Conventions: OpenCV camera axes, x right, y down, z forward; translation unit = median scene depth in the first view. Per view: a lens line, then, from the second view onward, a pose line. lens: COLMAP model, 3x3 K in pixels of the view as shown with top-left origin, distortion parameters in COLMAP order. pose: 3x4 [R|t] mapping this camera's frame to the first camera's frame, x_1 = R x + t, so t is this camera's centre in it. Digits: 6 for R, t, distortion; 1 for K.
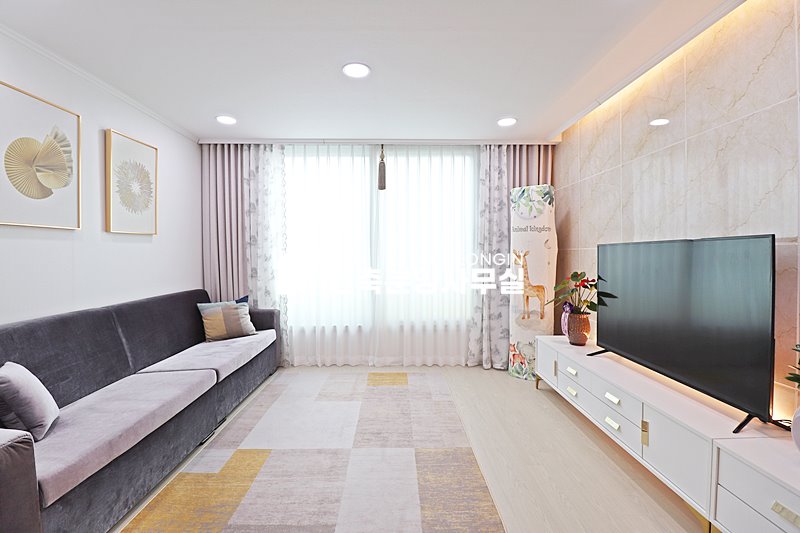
lens RADIAL K [[367.6, 0, 399.8], [0, 367.6, 262.8], [0, 0, 1]] dist [-0.019325, -0.000899]
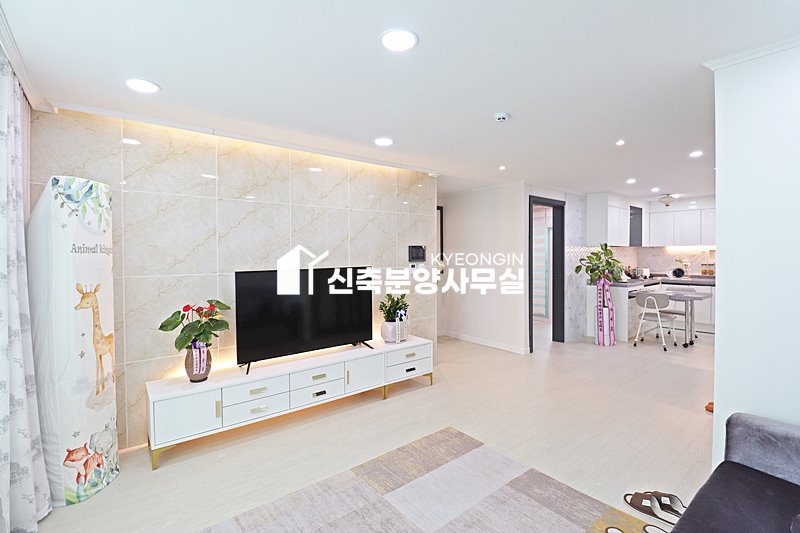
lens RADIAL K [[367.6, 0, 395.8], [0, 367.6, 260.0], [0, 0, 1]] dist [-0.019325, -0.000899]
pose [[-0.606586, -0.009143, 0.794965, -0.684316], [0.024961, 0.999222, 0.030538, -0.119555], [-0.794626, 0.038368, -0.605886, 1.445100]]
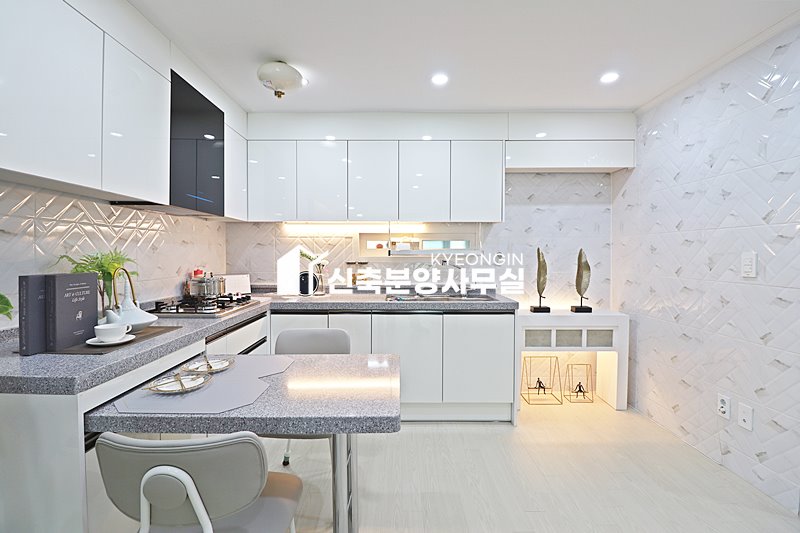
lens RADIAL K [[367.6, 0, 396.9], [0, 367.6, 260.2], [0, 0, 1]] dist [-0.019325, -0.000899]
pose [[-0.999760, 0.002198, 0.021791, -0.084124], [0.003111, 0.999116, 0.041916, -0.002462], [-0.021679, 0.041974, -0.998883, -0.852805]]
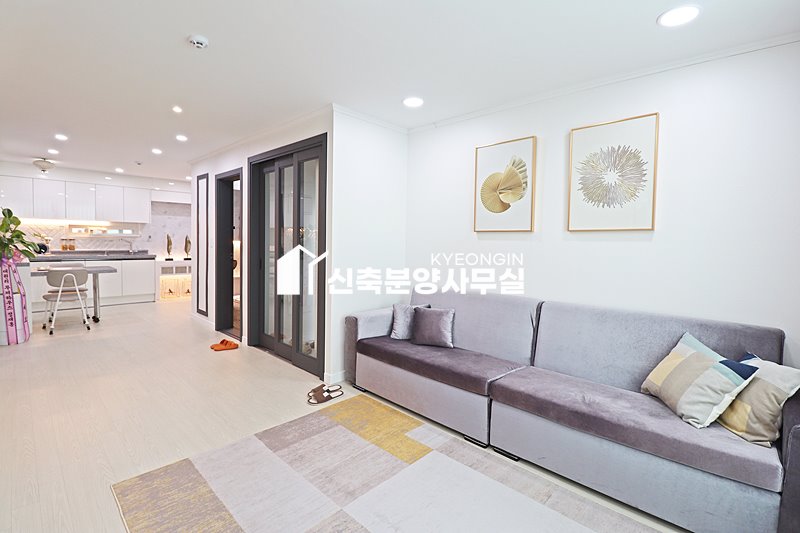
lens RADIAL K [[367.6, 0, 396.5], [0, 367.6, 261.5], [0, 0, 1]] dist [-0.019325, -0.000899]
pose [[-0.704176, 0.028187, -0.709466, 0.297818], [-0.035885, 0.996522, 0.075209, -0.065448], [0.709118, 0.078420, -0.700715, 1.496617]]
